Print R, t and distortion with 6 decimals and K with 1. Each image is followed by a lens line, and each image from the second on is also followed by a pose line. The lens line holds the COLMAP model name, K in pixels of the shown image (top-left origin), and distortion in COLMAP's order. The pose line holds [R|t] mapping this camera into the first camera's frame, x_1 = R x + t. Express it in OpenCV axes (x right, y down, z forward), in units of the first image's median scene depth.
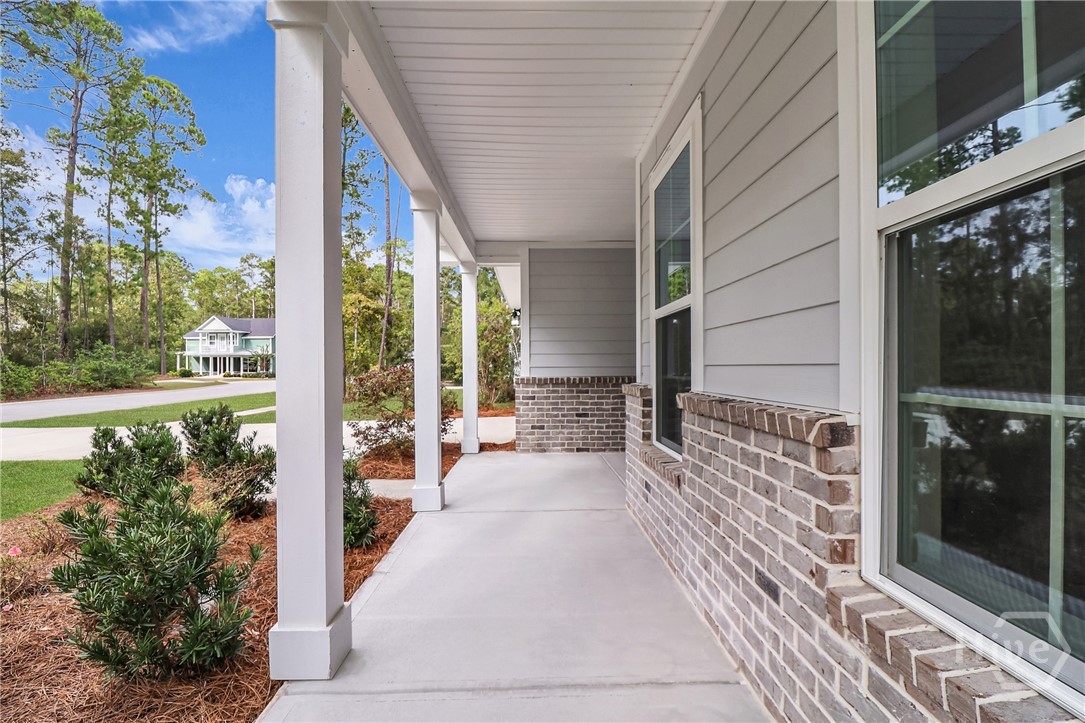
lens RADIAL K [[511.3, 0, 537.5], [0, 511.3, 360.1], [0, 0, 1]] dist [-0.011548, -0.008228]
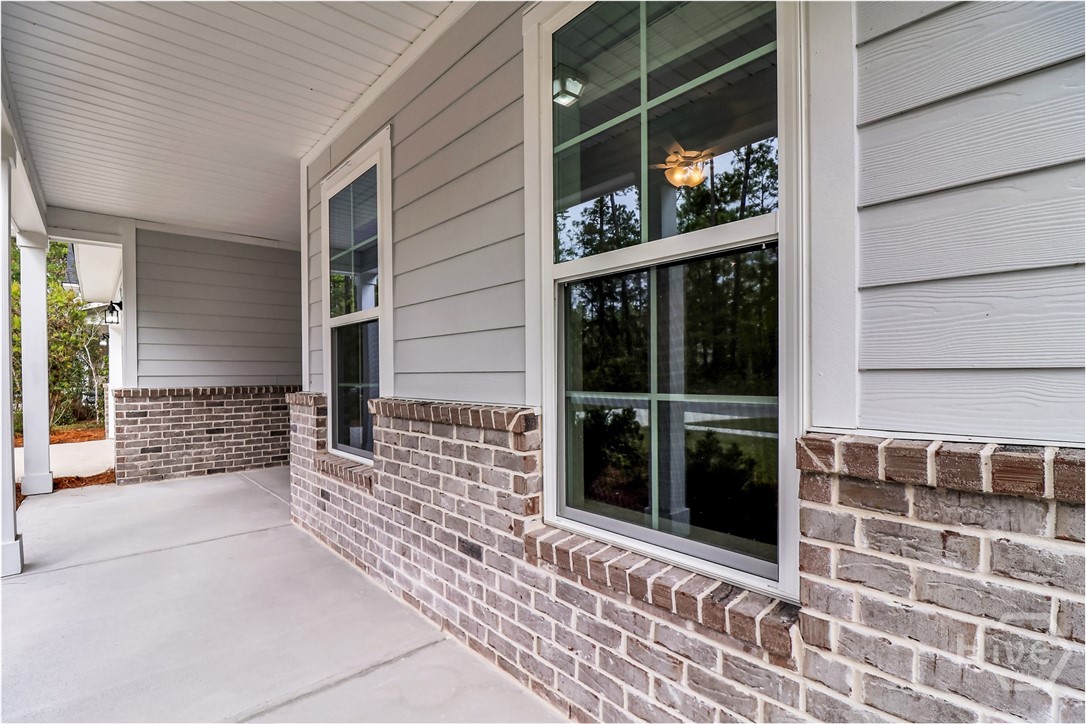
lens RADIAL K [[511.8, 0, 541.1], [0, 511.8, 364.1], [0, 0, 1]] dist [-0.011548, -0.008228]
pose [[0.747043, 0.011235, 0.664680, -0.197308], [-0.004827, 0.999922, -0.011477, 0.002251], [-0.664758, 0.005365, 0.747040, -0.040822]]
